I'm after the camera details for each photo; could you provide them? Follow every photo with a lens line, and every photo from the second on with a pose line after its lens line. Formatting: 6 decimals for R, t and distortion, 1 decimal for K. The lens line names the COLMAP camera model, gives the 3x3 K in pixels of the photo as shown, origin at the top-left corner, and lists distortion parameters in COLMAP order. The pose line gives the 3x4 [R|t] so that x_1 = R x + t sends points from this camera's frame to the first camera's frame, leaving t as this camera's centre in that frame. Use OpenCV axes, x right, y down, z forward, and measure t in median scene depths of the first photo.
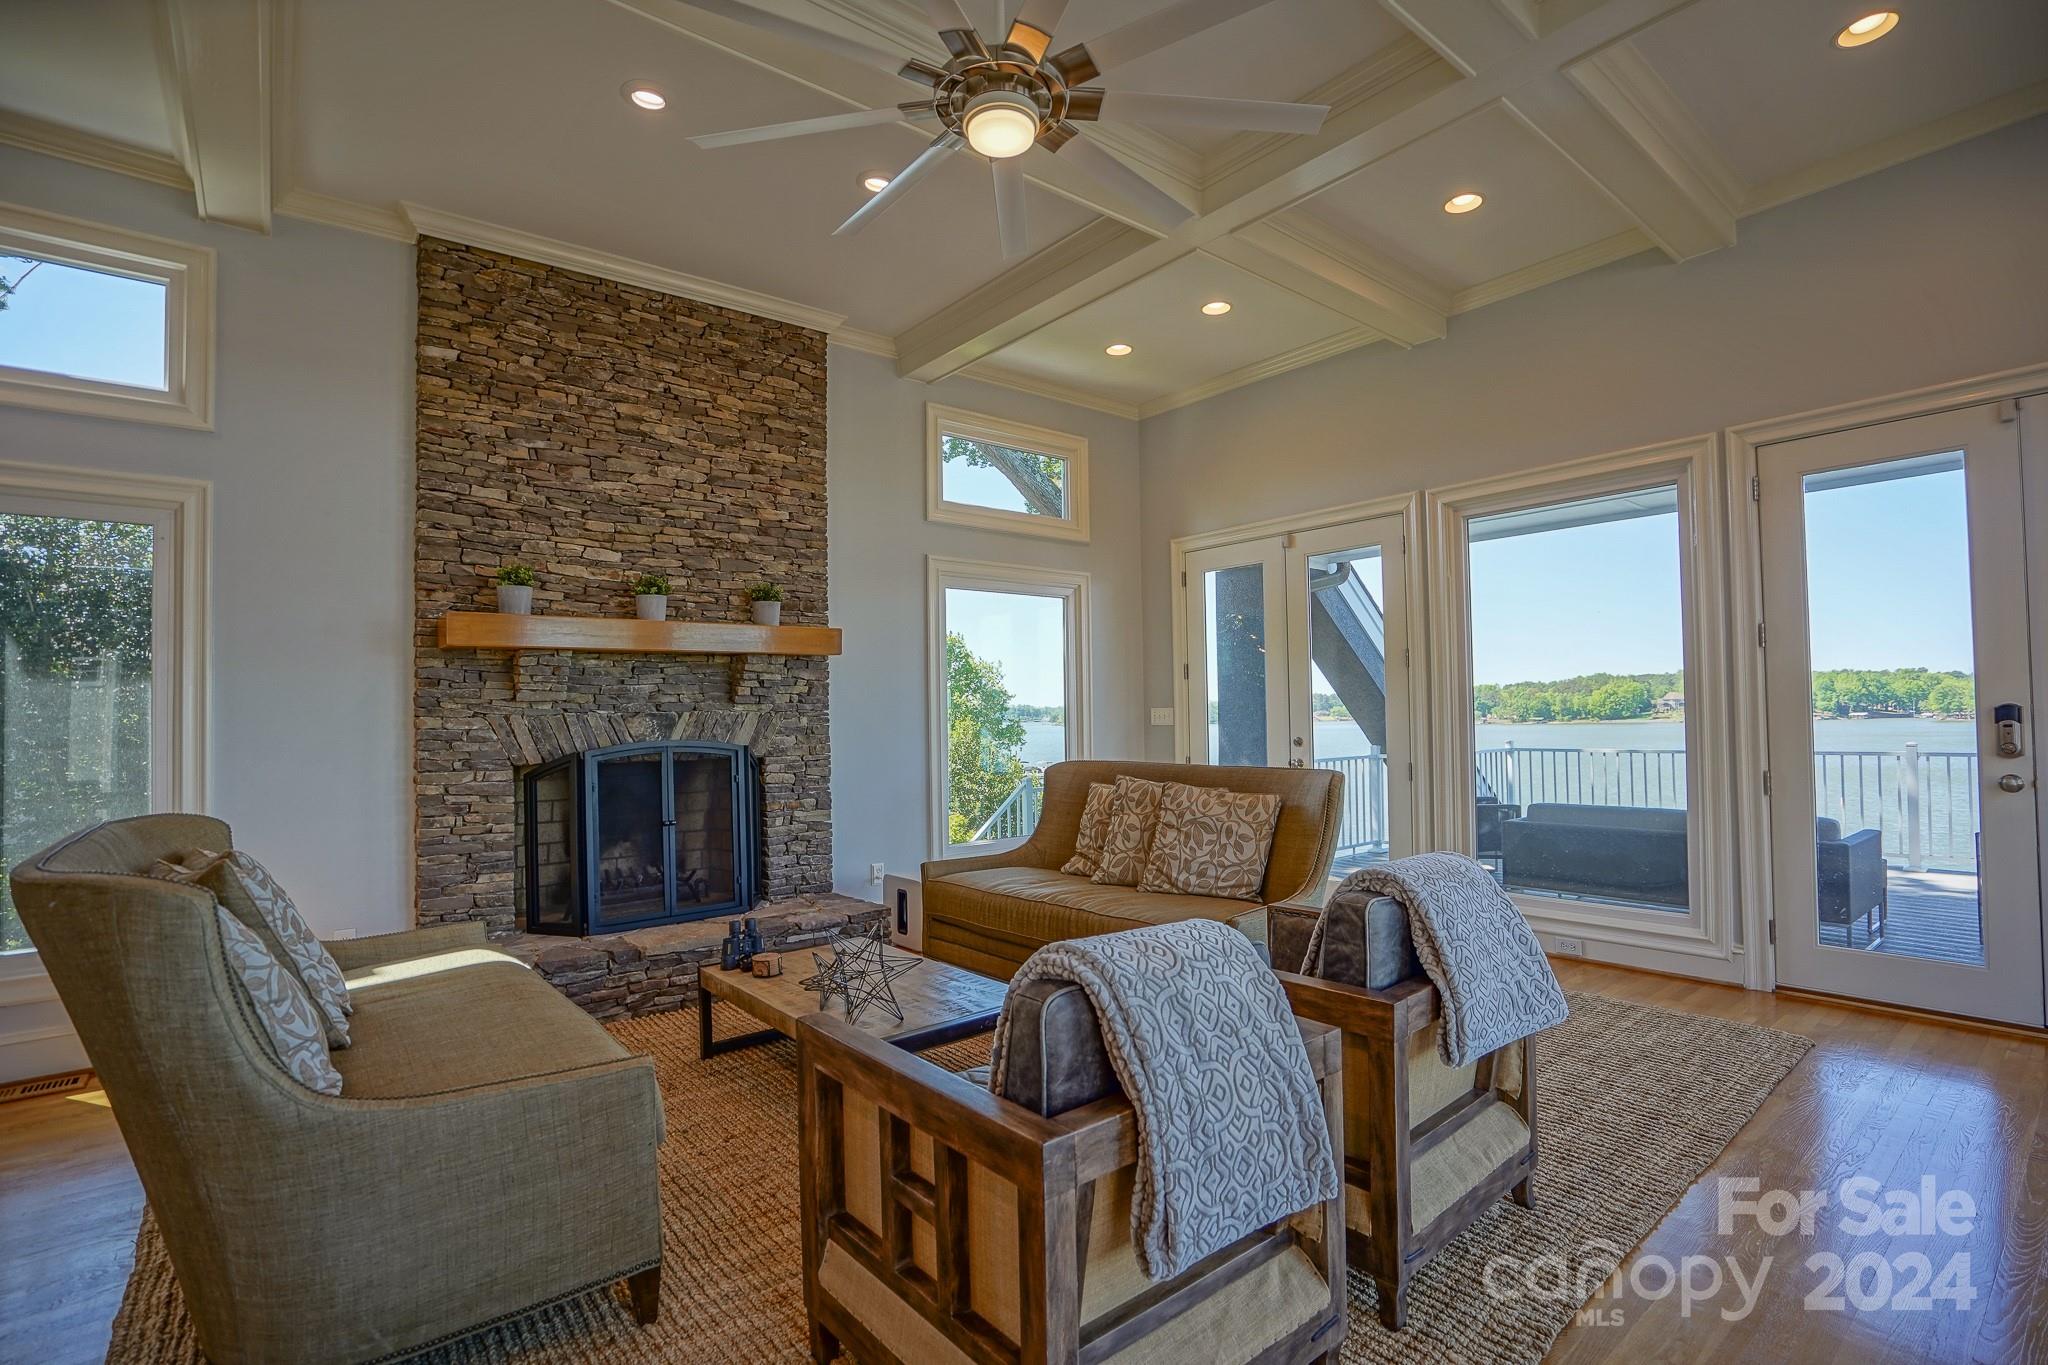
lens RADIAL K [[945.8, 0, 1033.0], [0, 945.8, 693.3], [0, 0, 1]] dist [-0.045021, 0.008559]
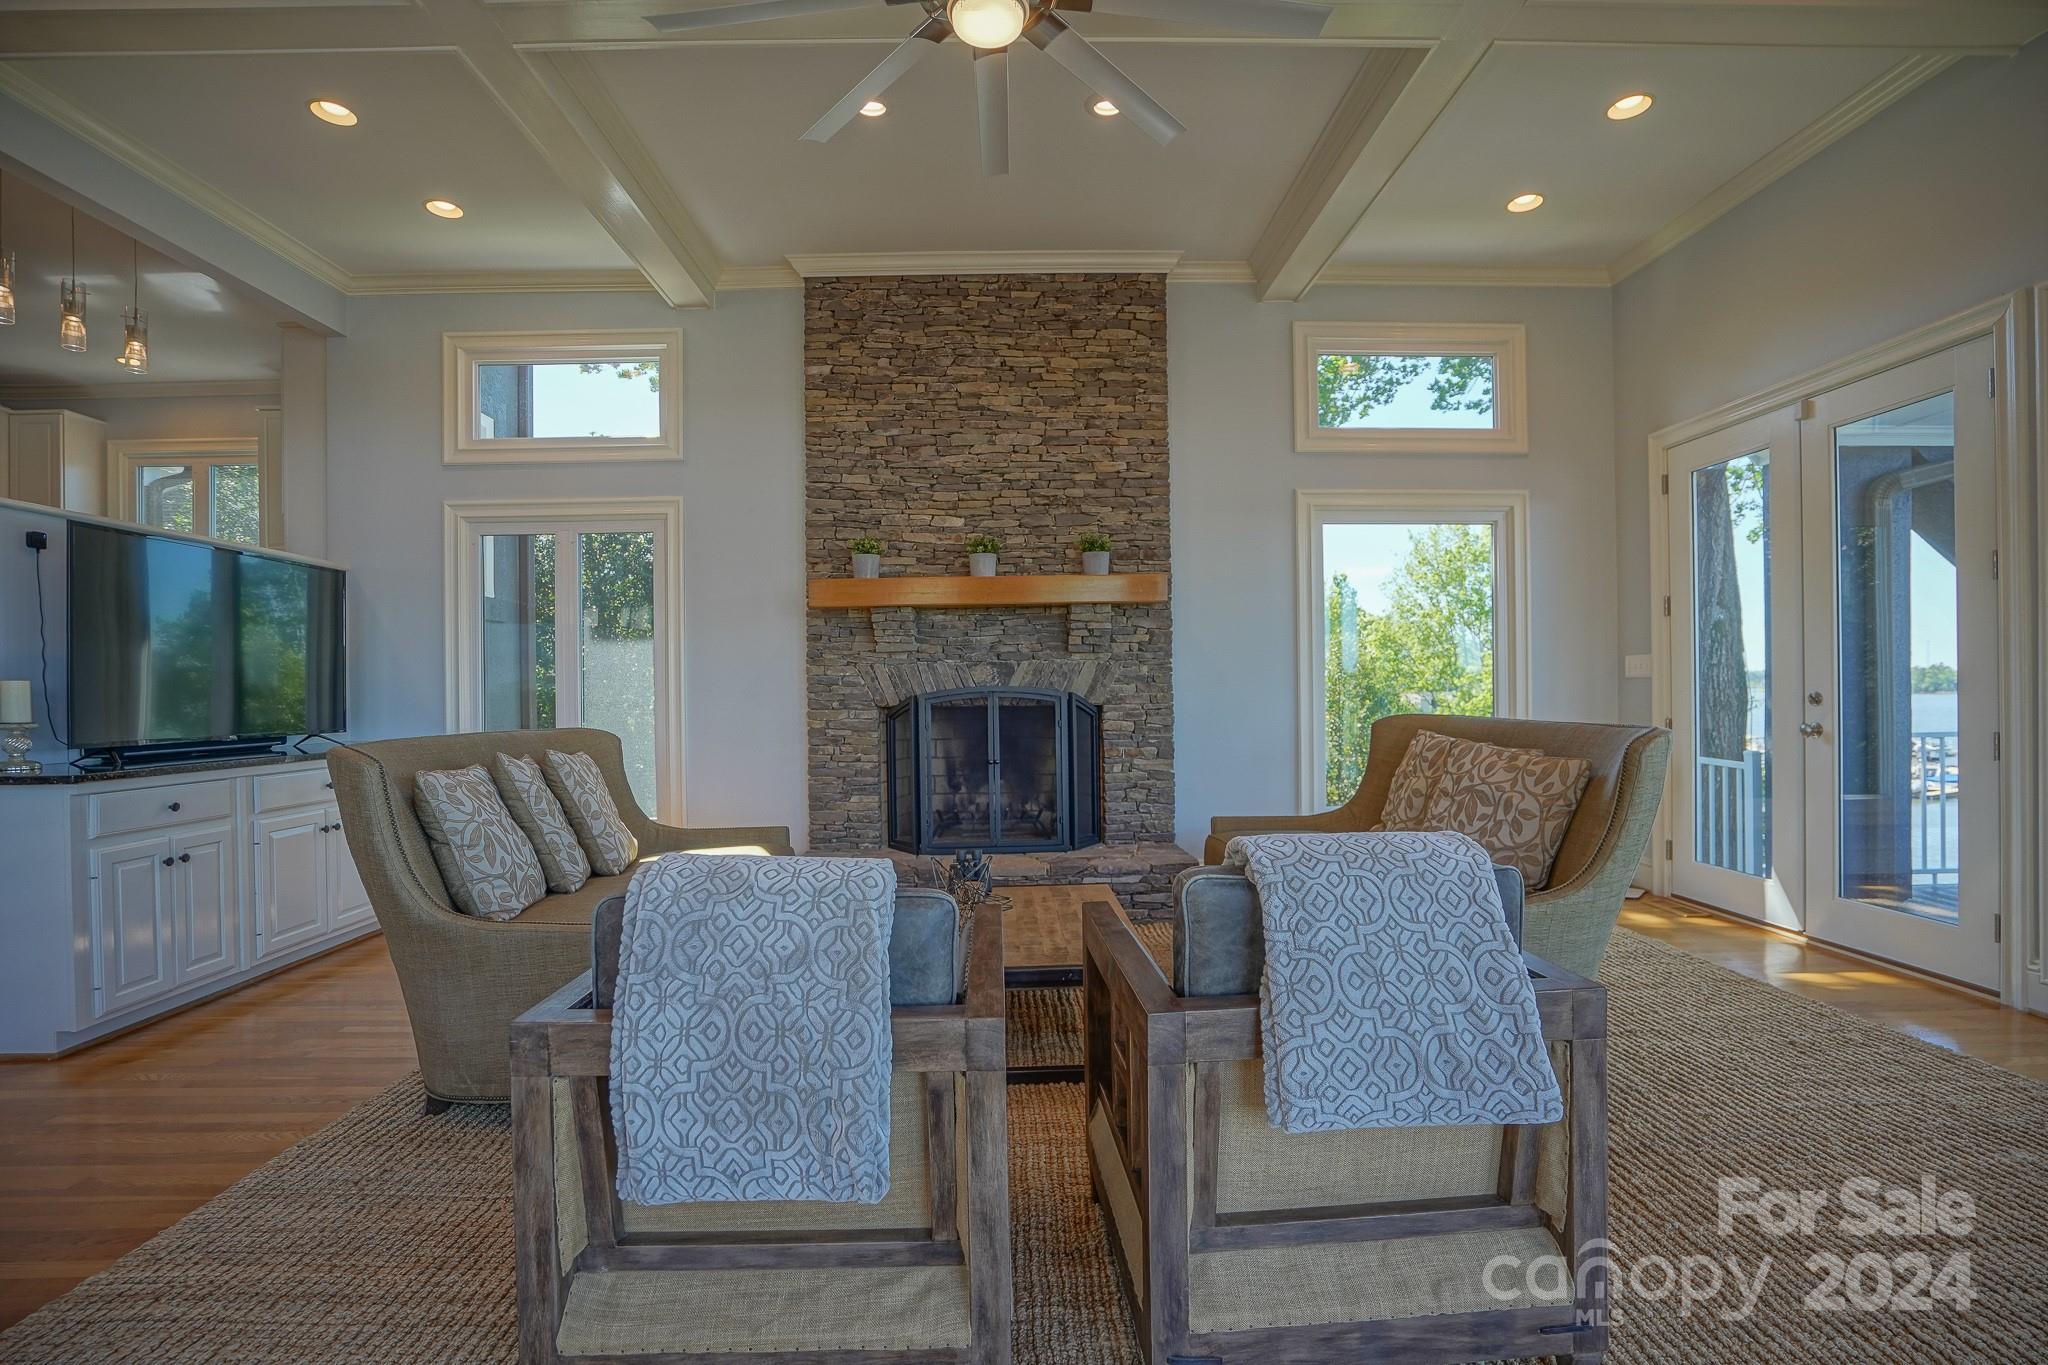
lens RADIAL K [[945.8, 0, 1024.6], [0, 945.8, 686.7], [0, 0, 1]] dist [-0.045021, 0.008559]
pose [[0.795082, 0.004184, -0.606487, 0.305557], [0.014655, 0.999552, 0.026108, 0.022603], [0.606325, -0.029646, 0.794664, 0.145668]]
